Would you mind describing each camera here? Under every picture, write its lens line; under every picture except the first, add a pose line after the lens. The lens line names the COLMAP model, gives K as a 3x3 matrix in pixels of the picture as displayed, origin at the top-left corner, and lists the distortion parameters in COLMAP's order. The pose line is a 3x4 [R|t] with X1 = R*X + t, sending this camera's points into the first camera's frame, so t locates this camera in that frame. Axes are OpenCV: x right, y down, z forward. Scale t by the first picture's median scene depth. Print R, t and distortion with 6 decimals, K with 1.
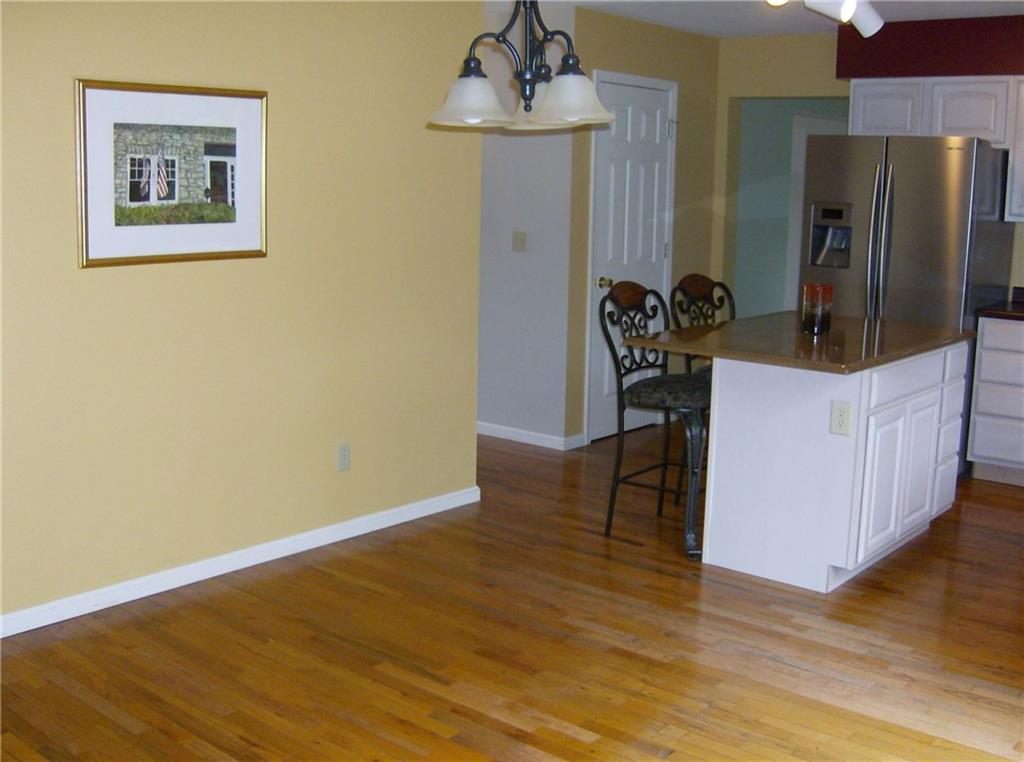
lens RADIAL K [[1137.9, 0, 512.0], [0, 1137.9, 381.0], [0, 0, 1]] dist [-0.190306, 0.143558]
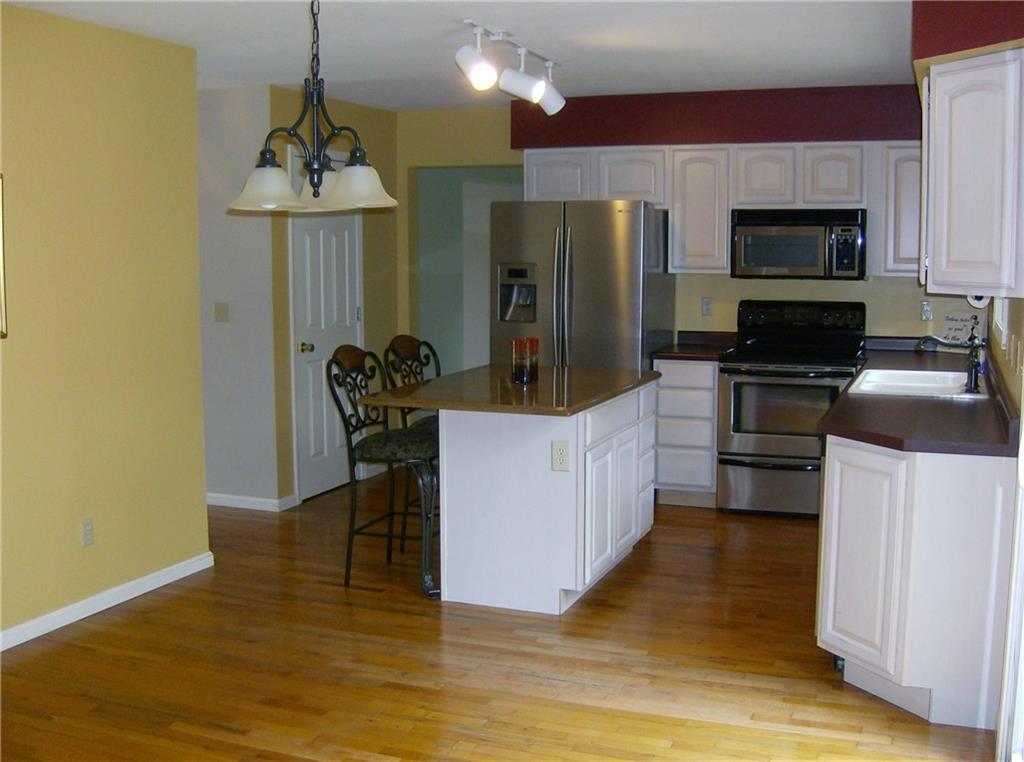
lens RADIAL K [[1137.9, 0, 512.0], [0, 1137.9, 381.0], [0, 0, 1]] dist [-0.190306, 0.143558]
pose [[0.949339, -0.057135, 0.309017, -0.088836], [0.073590, 0.996410, -0.041849, 0.001863], [-0.305517, 0.062469, 0.950135, -0.061325]]
